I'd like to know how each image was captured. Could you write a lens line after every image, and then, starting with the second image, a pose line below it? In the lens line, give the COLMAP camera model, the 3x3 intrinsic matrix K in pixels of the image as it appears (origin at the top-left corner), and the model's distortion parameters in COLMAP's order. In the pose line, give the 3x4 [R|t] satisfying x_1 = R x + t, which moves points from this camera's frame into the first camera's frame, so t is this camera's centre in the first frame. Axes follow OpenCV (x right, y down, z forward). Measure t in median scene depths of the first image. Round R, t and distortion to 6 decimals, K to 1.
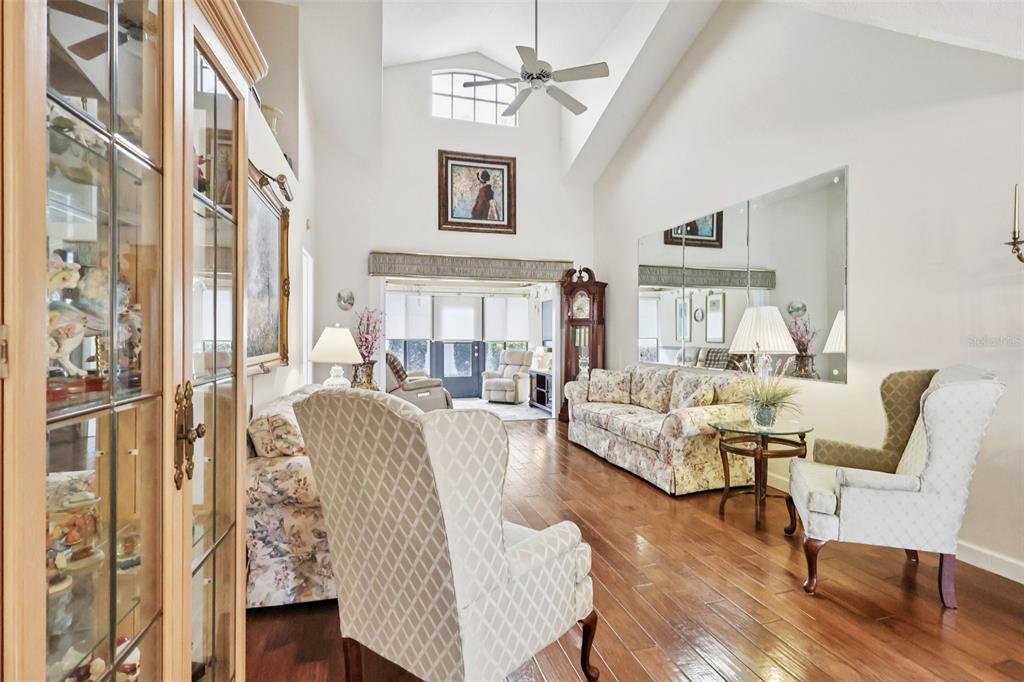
lens RADIAL K [[475.1, 0, 515.4], [0, 475.1, 334.2], [0, 0, 1]] dist [-0.001866, -0.001153]
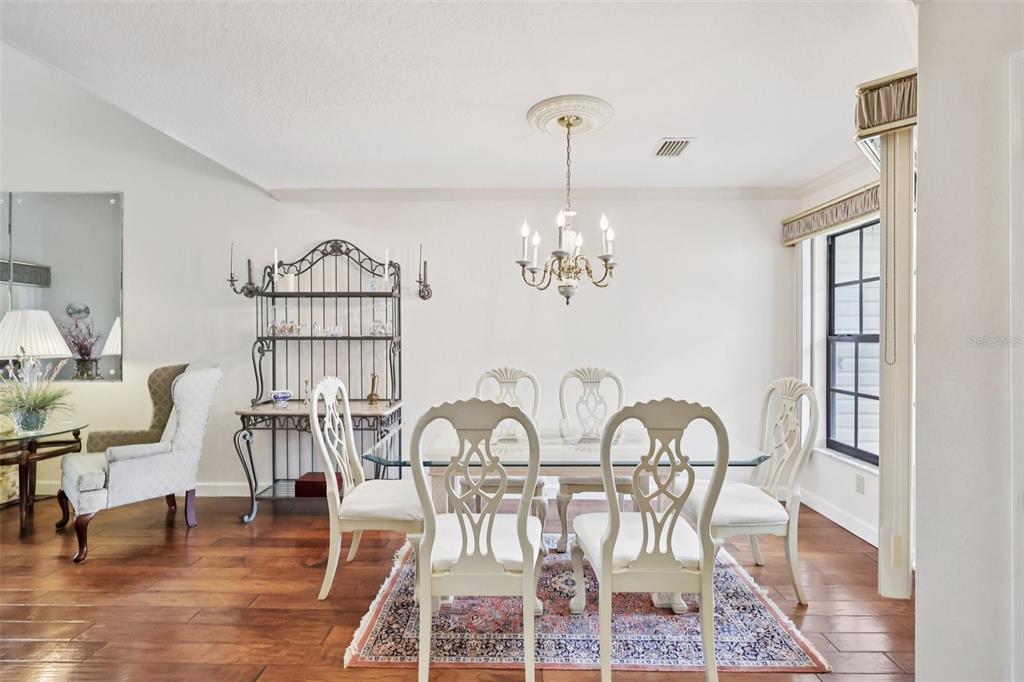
lens RADIAL K [[475.1, 0, 518.4], [0, 475.1, 335.8], [0, 0, 1]] dist [-0.001866, -0.001153]
pose [[0.291330, -0.000449, 0.956623, -0.148169], [0.001483, 0.999999, 0.000018, -0.005442], [-0.956622, 0.001413, 0.291330, -0.308645]]
